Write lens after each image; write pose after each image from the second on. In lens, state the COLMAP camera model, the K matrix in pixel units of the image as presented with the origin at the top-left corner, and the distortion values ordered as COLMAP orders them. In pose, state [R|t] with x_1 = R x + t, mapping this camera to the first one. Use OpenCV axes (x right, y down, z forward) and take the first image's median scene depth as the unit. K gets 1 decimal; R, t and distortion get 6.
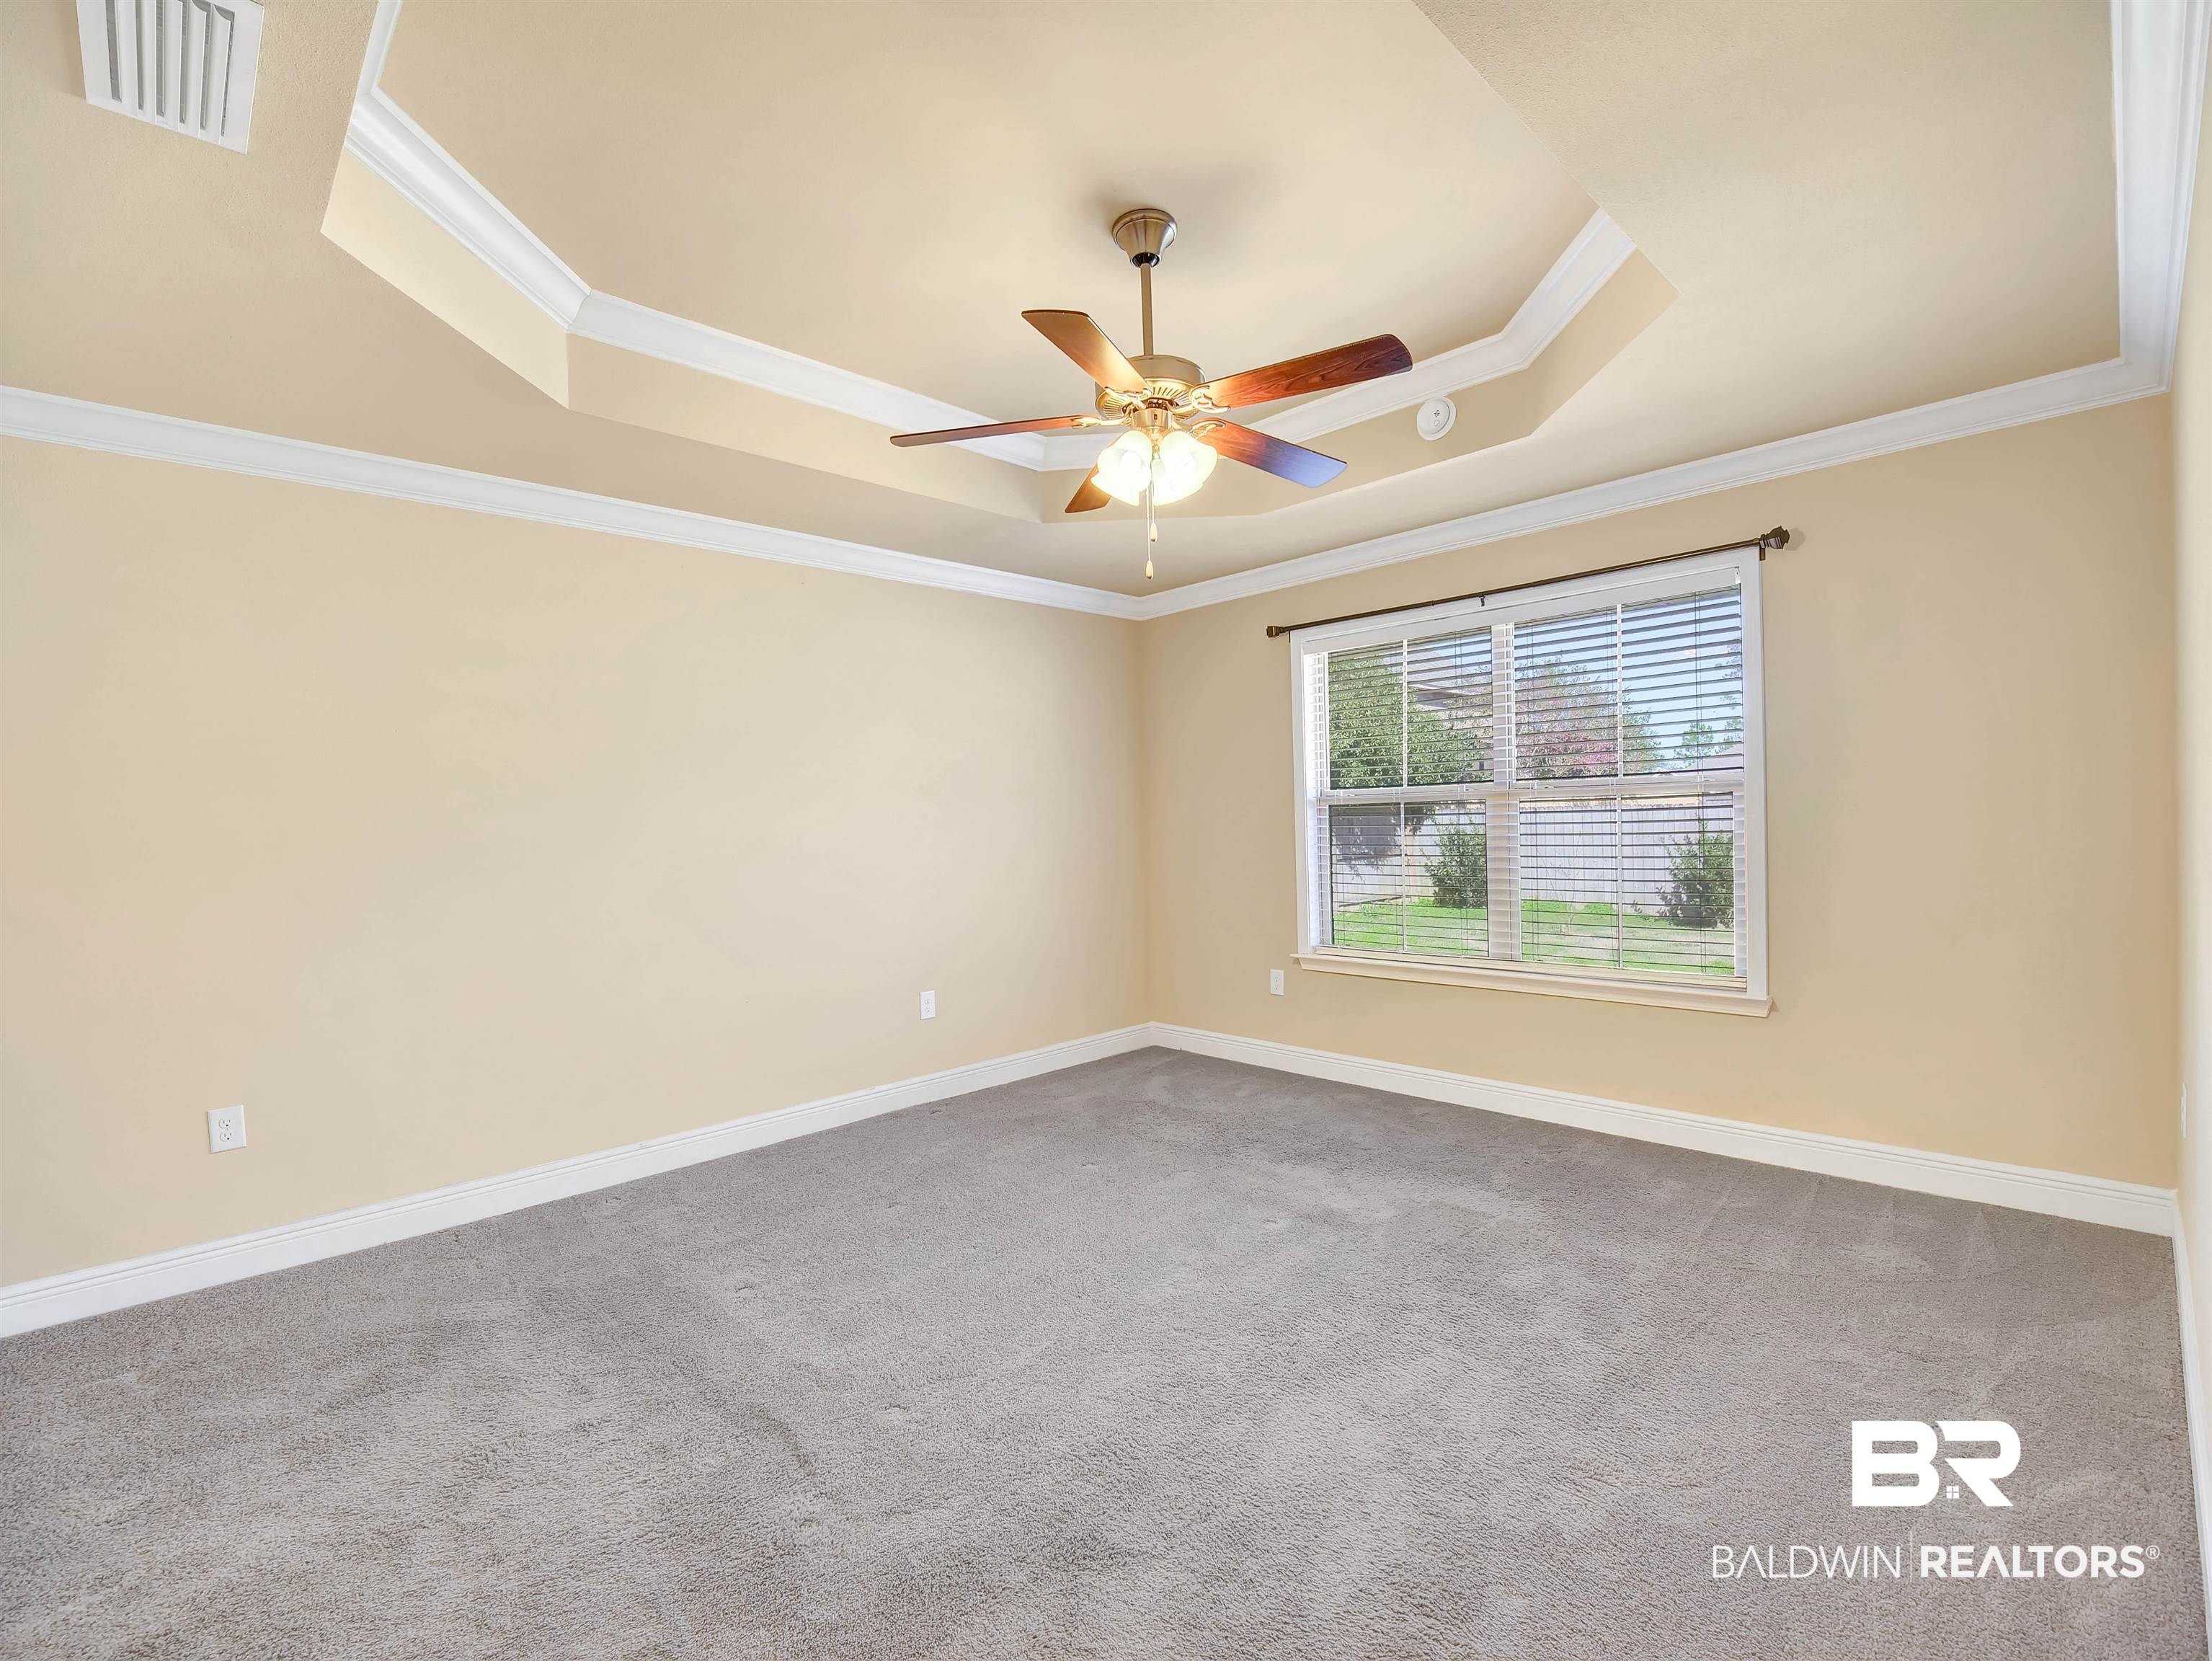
lens RADIAL K [[1010.4, 0, 1102.3], [0, 1010.4, 842.0], [0, 0, 1]] dist [-0.018496, -0.000647]
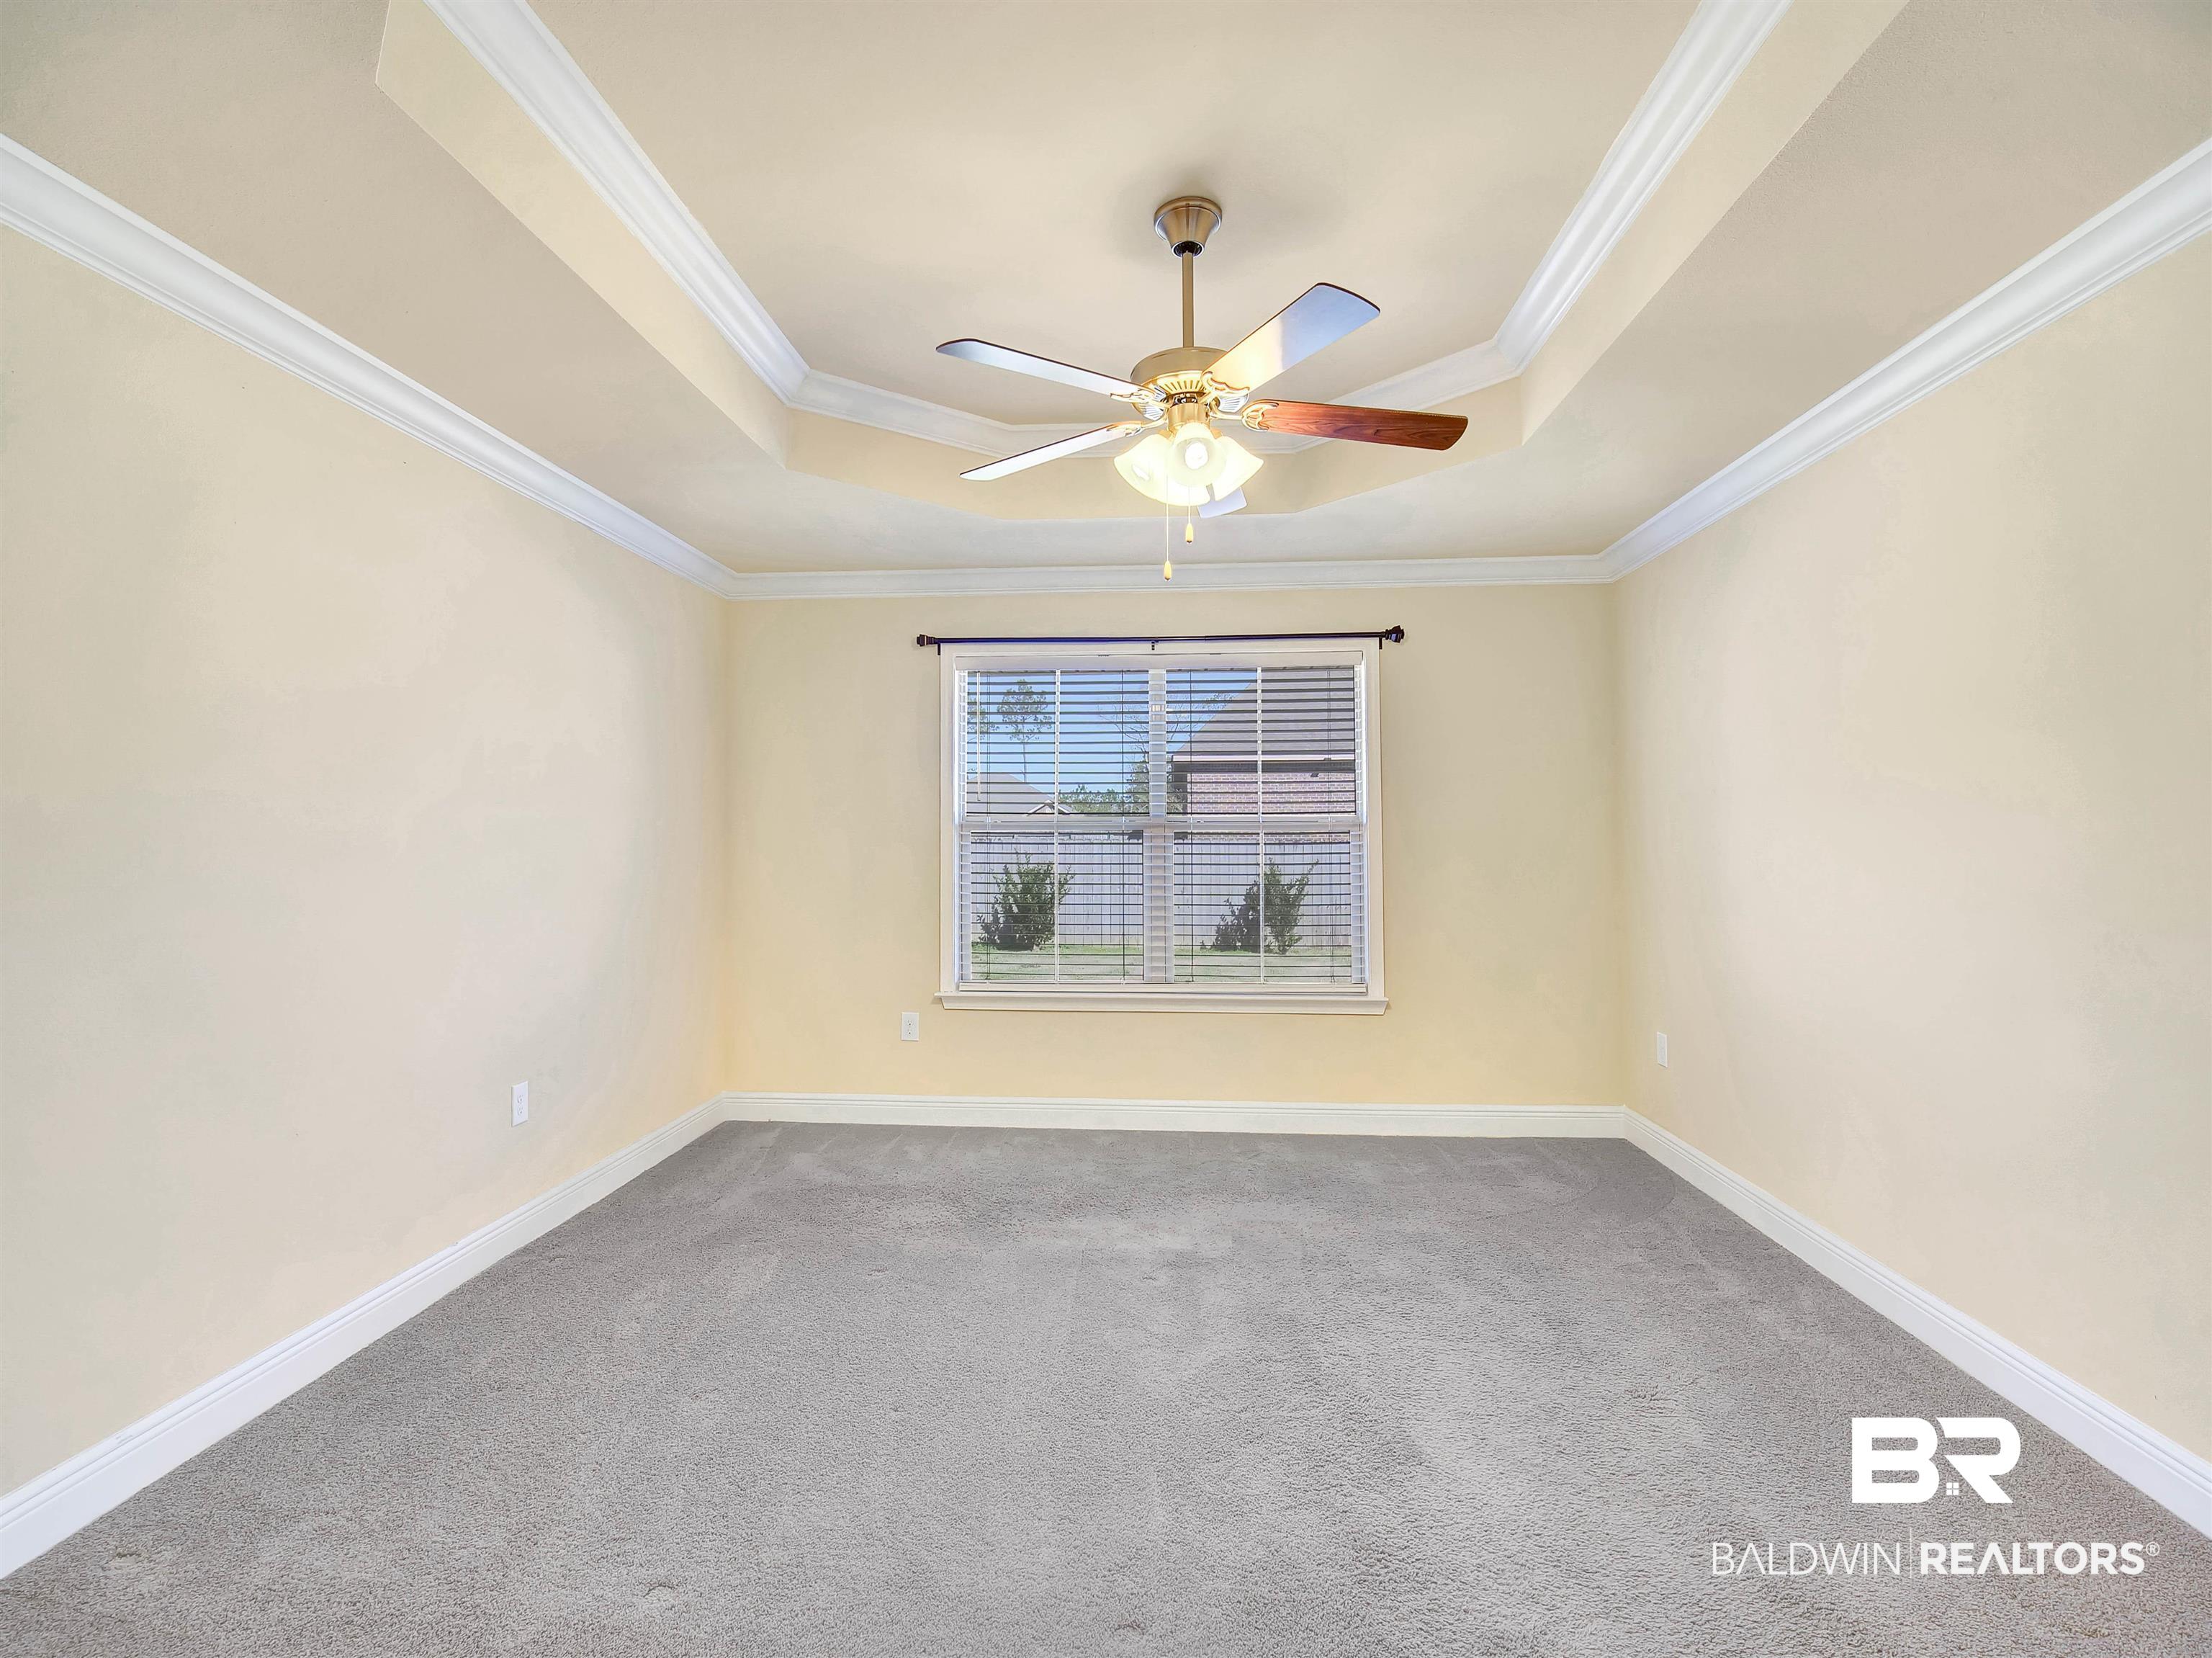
lens RADIAL K [[1054.5, 0, 1105.1], [0, 1054.5, 793.6], [0, 0, 1]] dist [-0.012642, -0.000206]
pose [[0.743408, 0.055312, 0.666547, -0.439266], [-0.005698, 0.997062, -0.076384, 0.004338], [-0.668814, 0.052987, 0.741539, 0.234120]]
